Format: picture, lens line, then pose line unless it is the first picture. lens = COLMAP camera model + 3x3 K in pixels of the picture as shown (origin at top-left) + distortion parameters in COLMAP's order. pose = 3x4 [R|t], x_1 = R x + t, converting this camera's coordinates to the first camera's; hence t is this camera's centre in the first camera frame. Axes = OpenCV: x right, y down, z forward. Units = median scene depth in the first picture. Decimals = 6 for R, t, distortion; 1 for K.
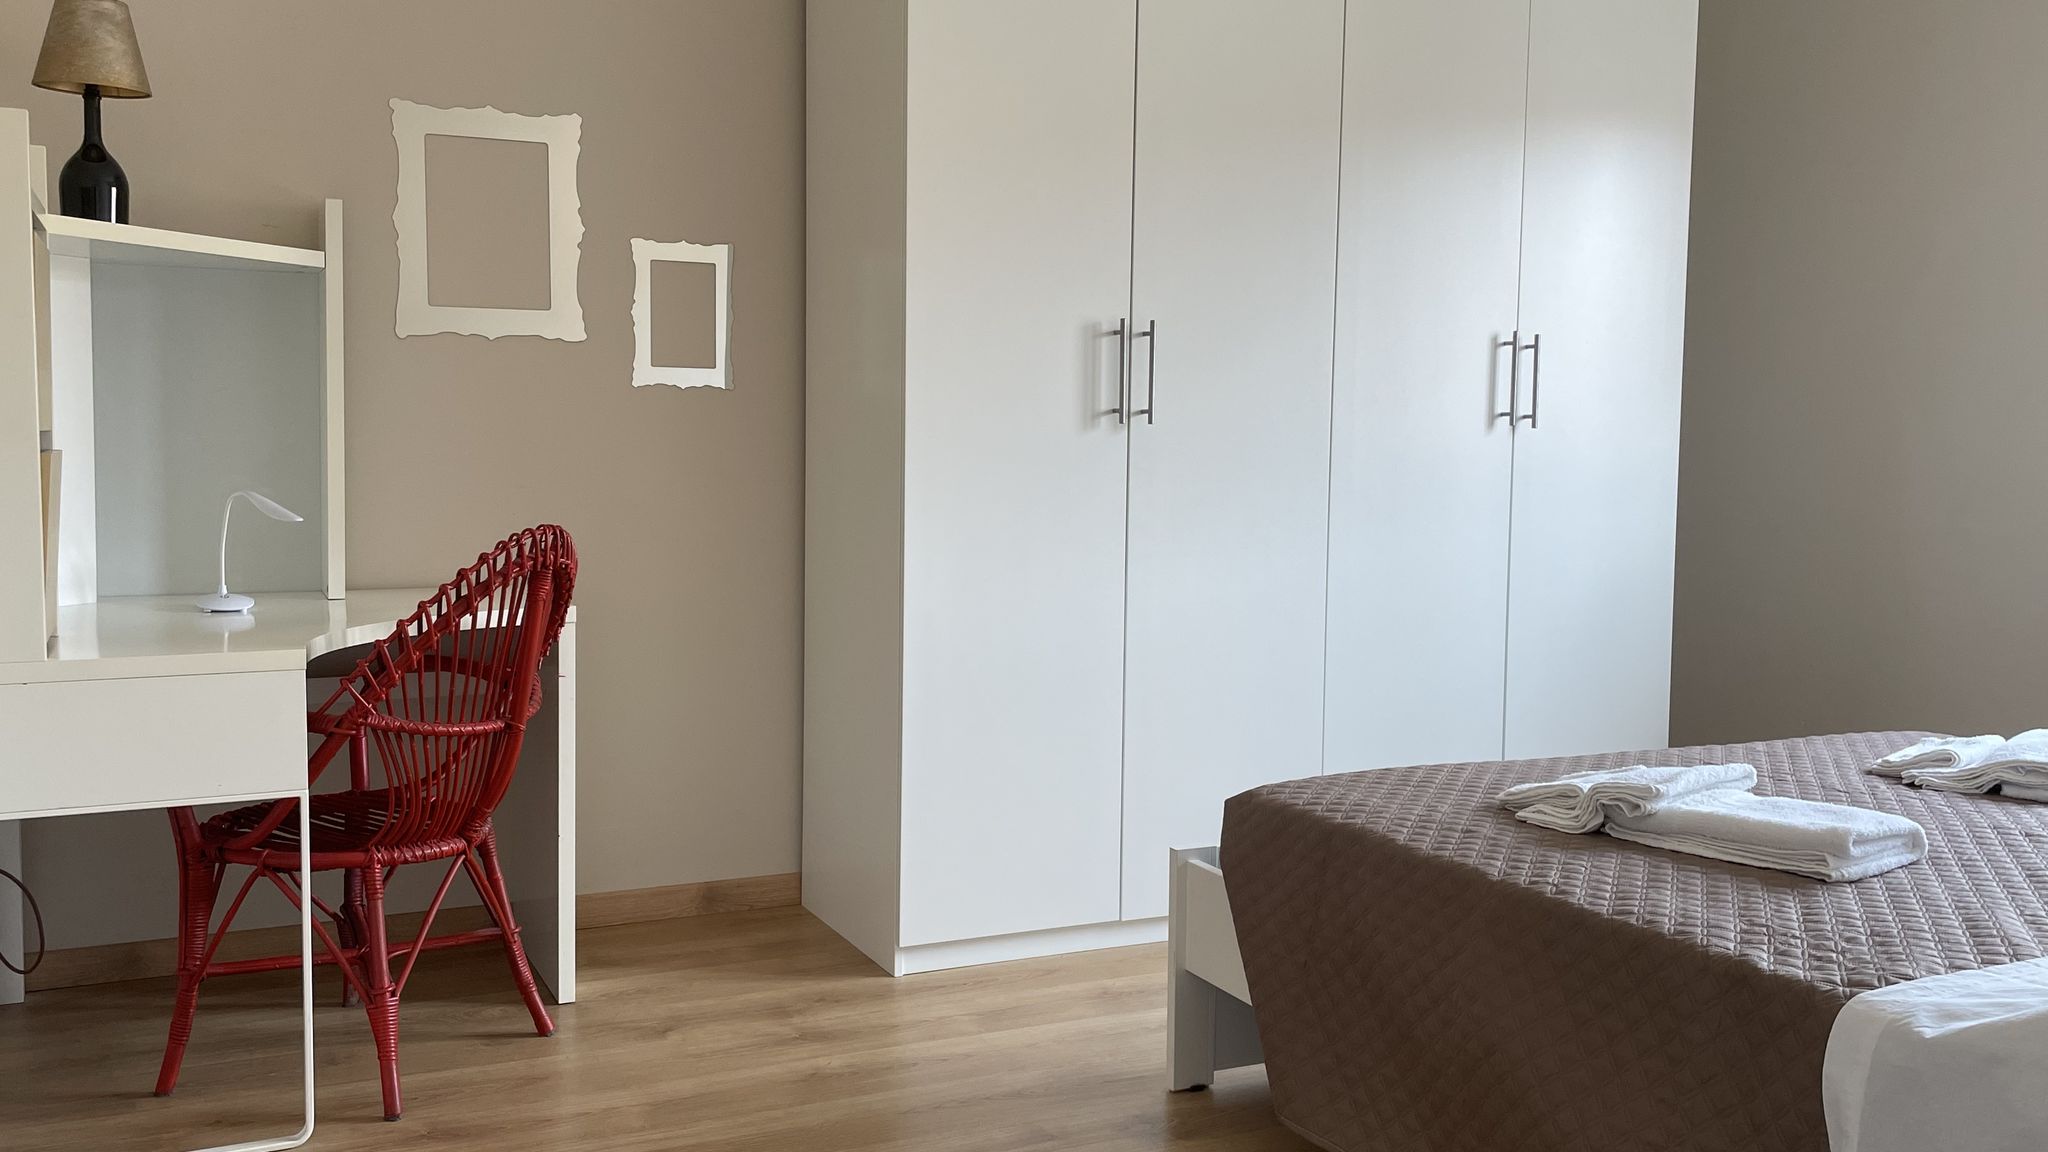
lens RADIAL K [[1783.5, 0, 1025.1], [0, 1783.5, 556.7], [0, 0, 1]] dist [0.082913, -0.112214]
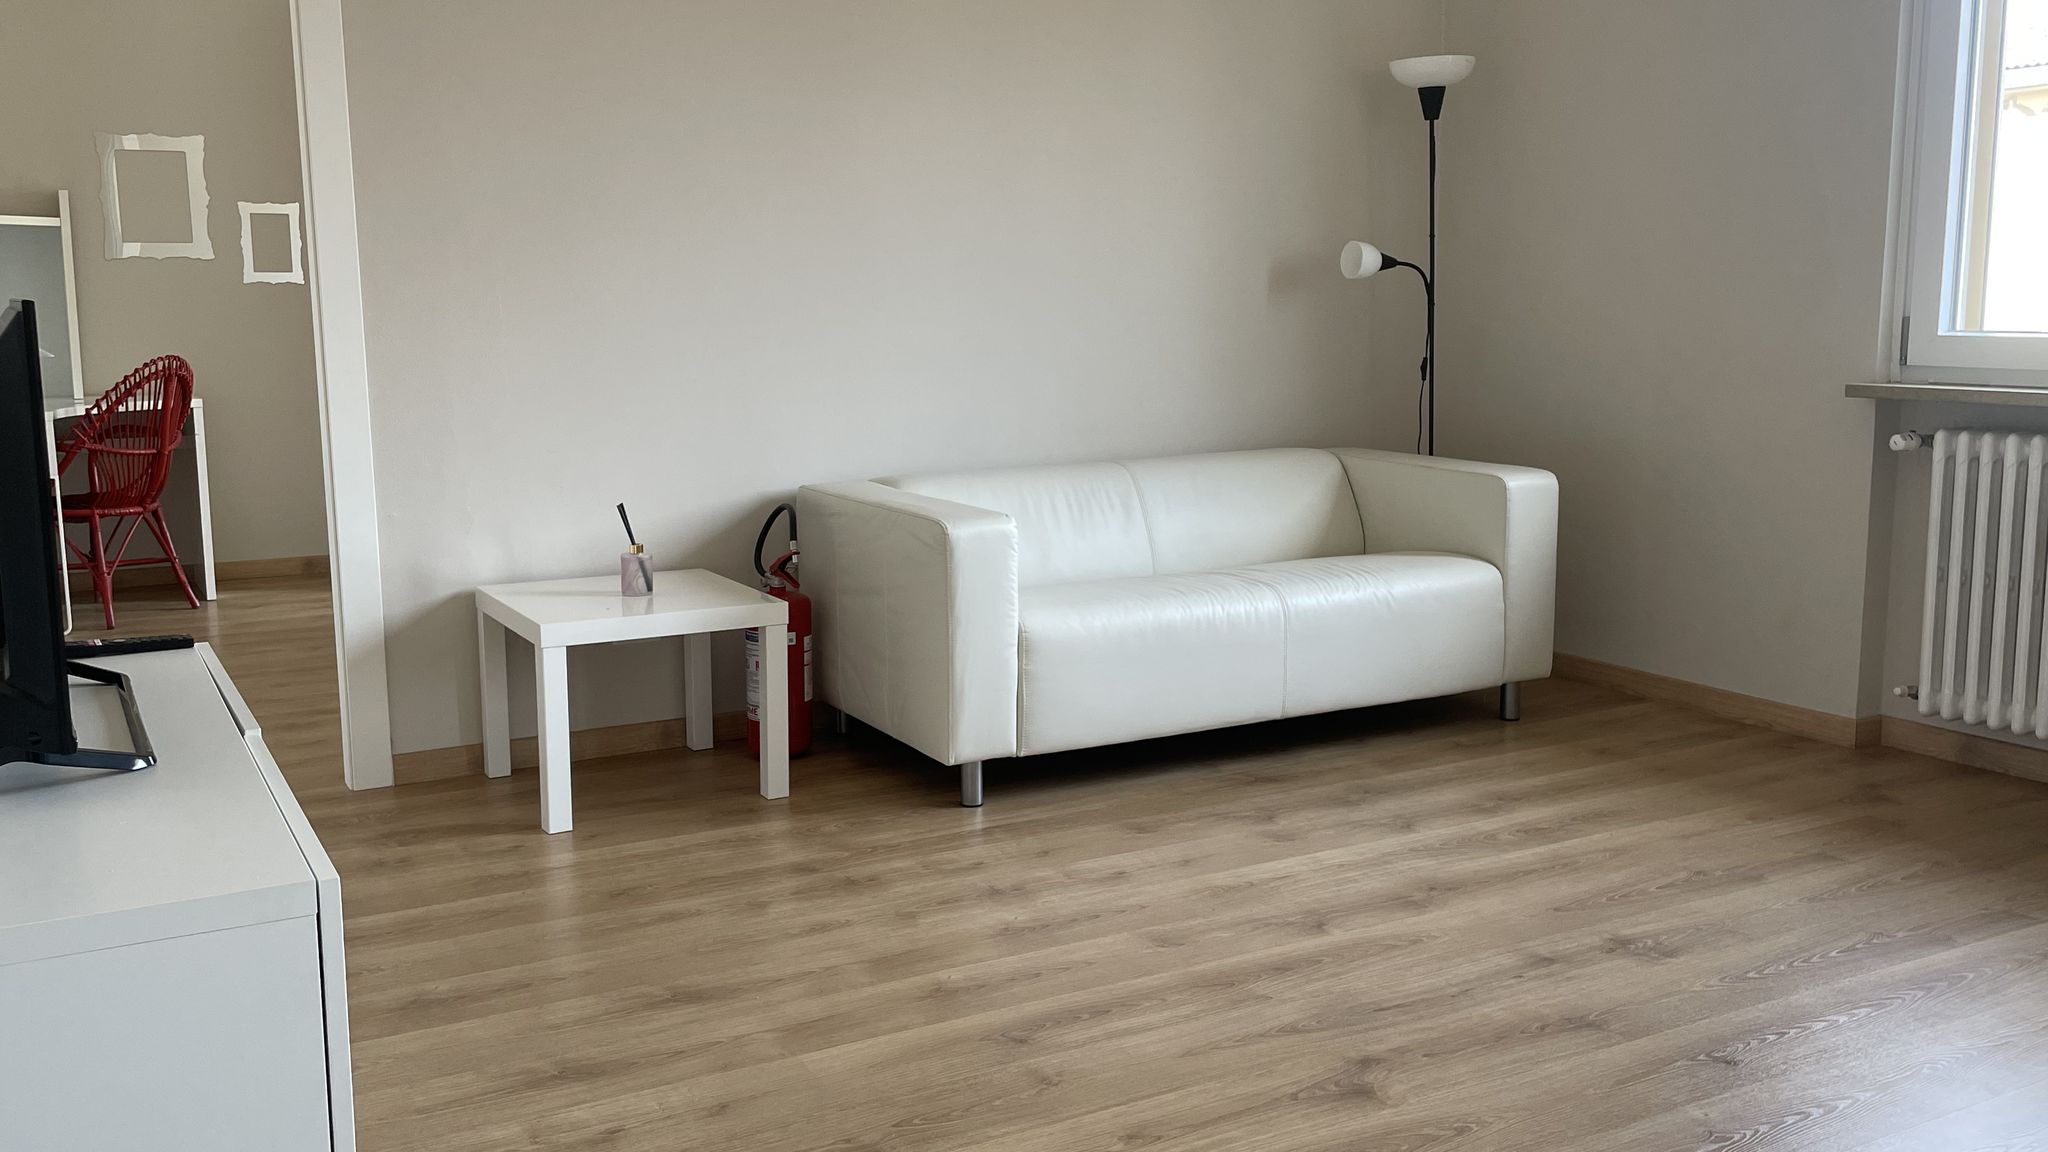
lens RADIAL K [[1783.5, 0, 1025.1], [0, 1783.5, 556.7], [0, 0, 1]] dist [0.082913, -0.112214]
pose [[0.997023, -0.028670, 0.071579, 0.492603], [0.022973, 0.996595, 0.079189, 0.062617], [-0.073606, -0.077309, 0.994286, -1.030679]]
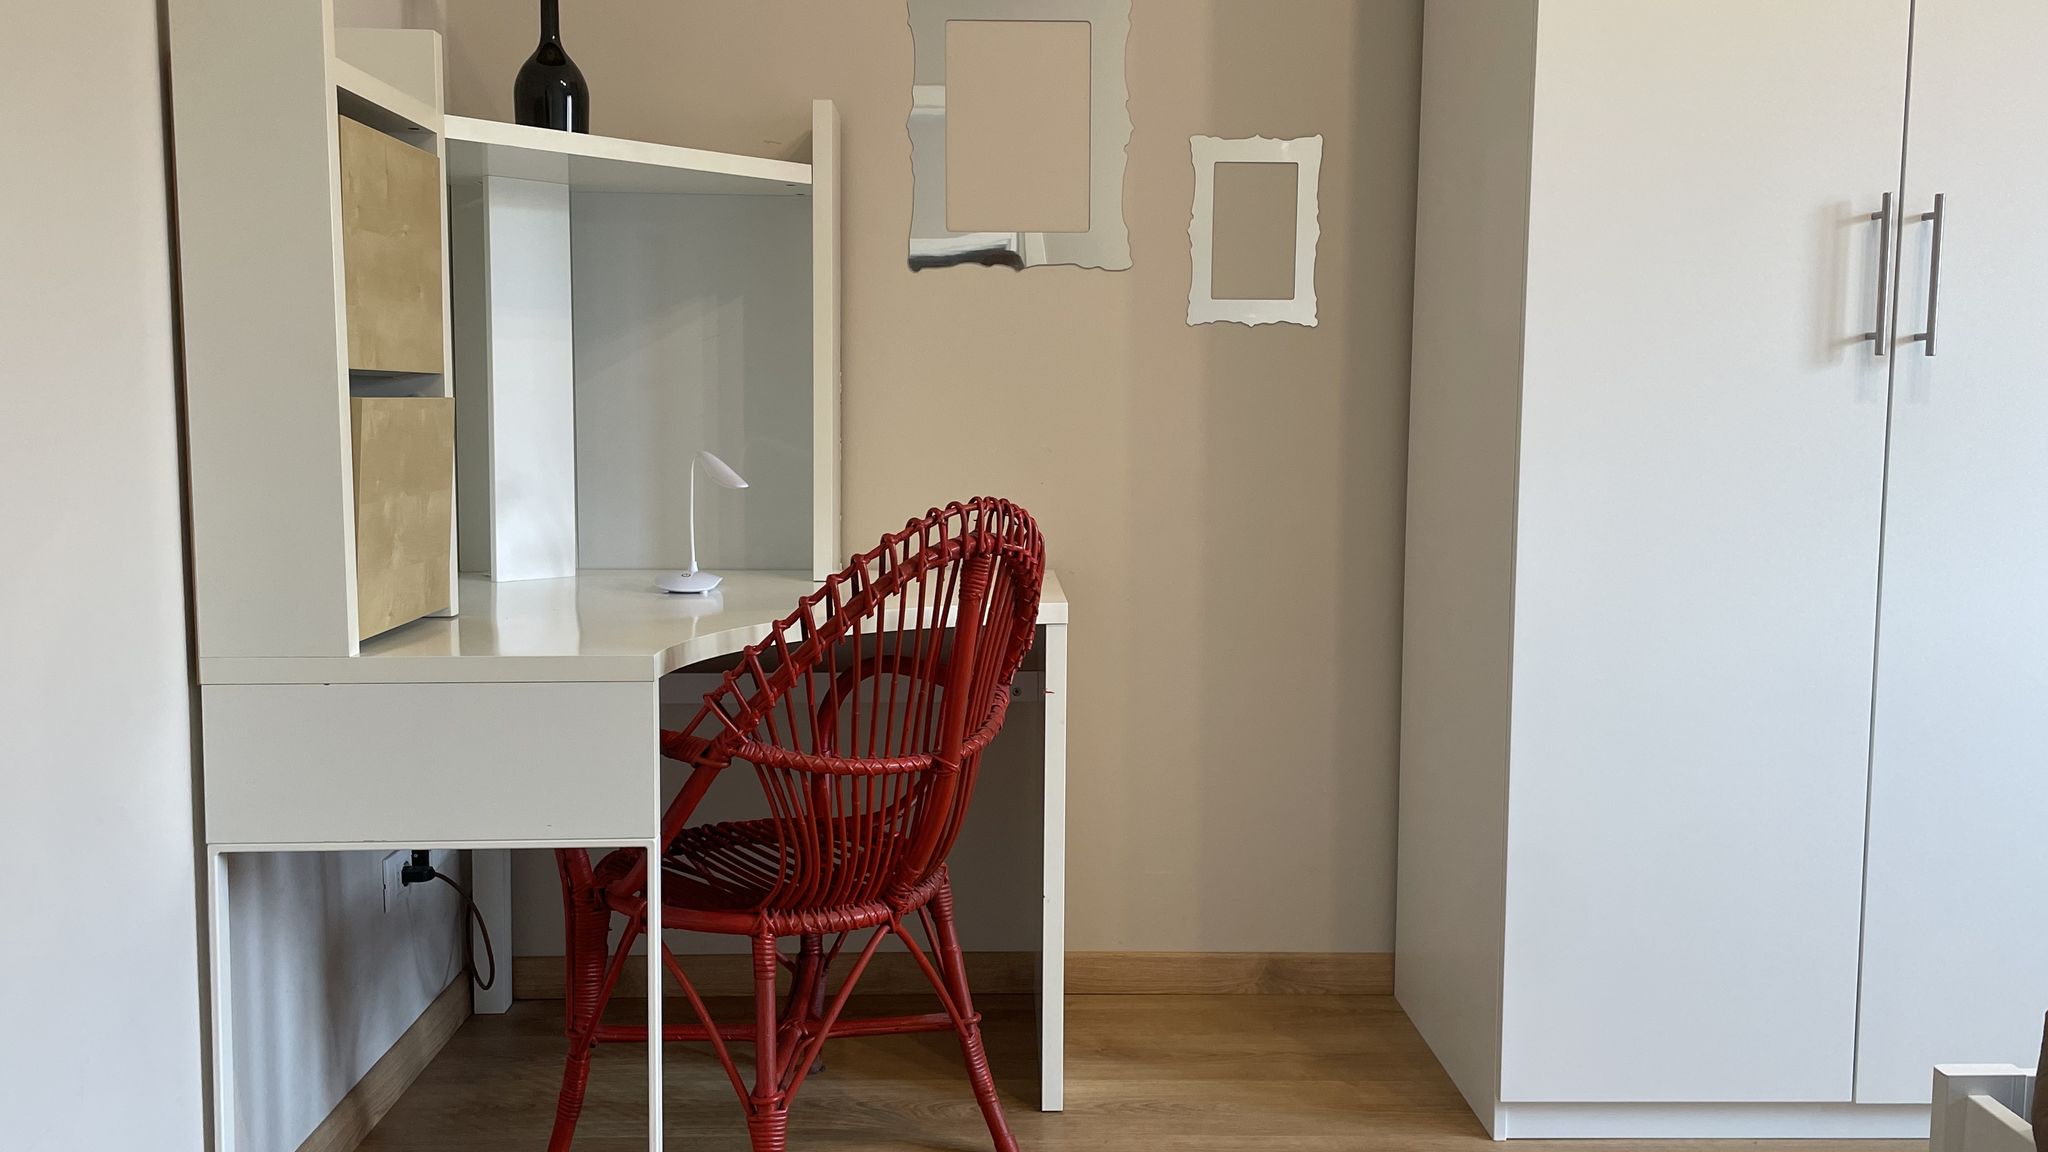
lens RADIAL K [[1721.2, 0, 1030.4], [0, 1721.2, 555.6], [0, 0, 1]] dist [0.102874, -0.131418]
pose [[0.916363, 0.030479, -0.399187, 0.029120], [-0.024255, 0.999493, 0.020634, -0.007551], [0.399614, -0.009226, 0.916637, 0.305239]]
